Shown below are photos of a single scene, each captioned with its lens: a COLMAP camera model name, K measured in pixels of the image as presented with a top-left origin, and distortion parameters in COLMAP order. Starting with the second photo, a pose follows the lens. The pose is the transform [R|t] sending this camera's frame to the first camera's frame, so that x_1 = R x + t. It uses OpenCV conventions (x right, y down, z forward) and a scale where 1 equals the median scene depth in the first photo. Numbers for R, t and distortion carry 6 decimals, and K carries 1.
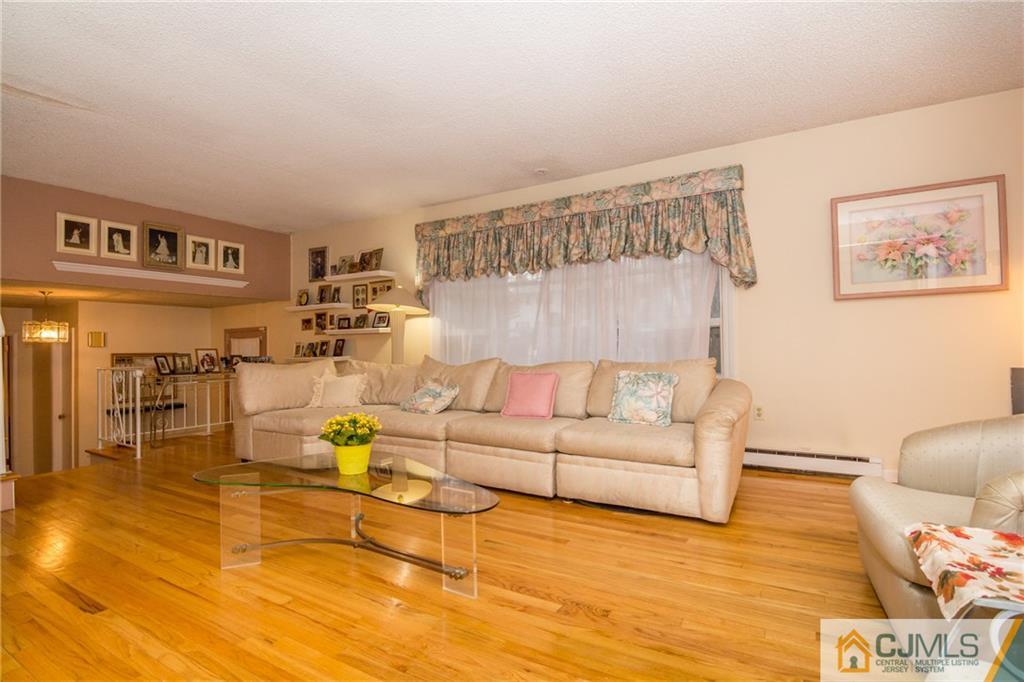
lens RADIAL K [[504.5, 0, 510.1], [0, 504.5, 337.3], [0, 0, 1]] dist [-0.000790, -0.012617]
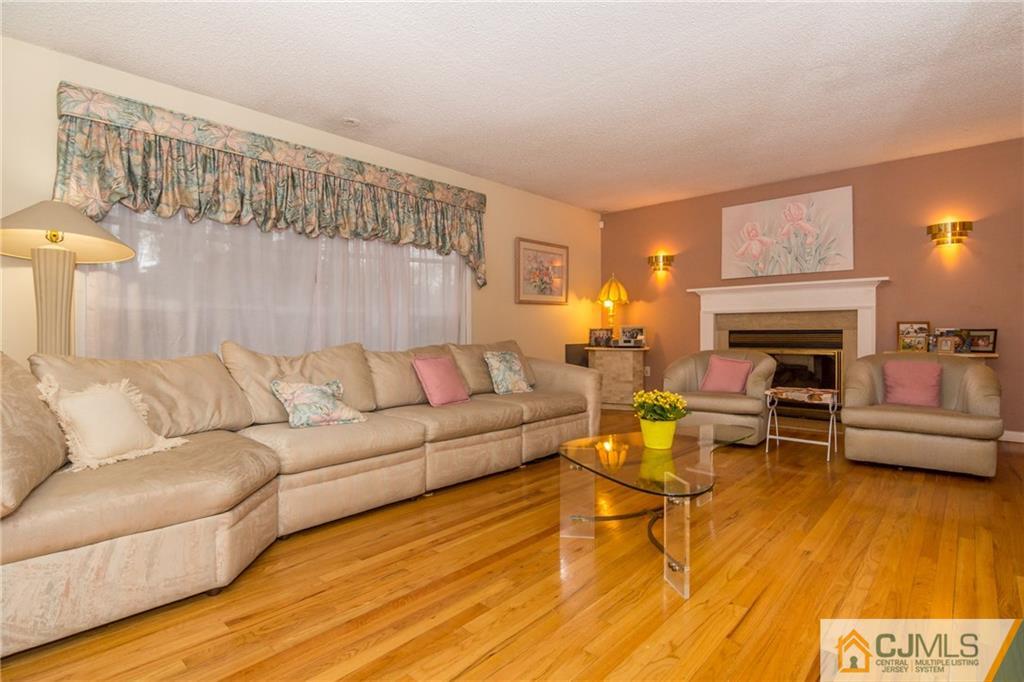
lens RADIAL K [[508.1, 0, 514.8], [0, 508.1, 341.0], [0, 0, 1]] dist [-0.003155, -0.010118]
pose [[0.185655, -0.005382, 0.982600, -0.797762], [-0.020599, 0.999744, 0.009368, 0.024808], [-0.982399, -0.021980, 0.185497, 0.633593]]
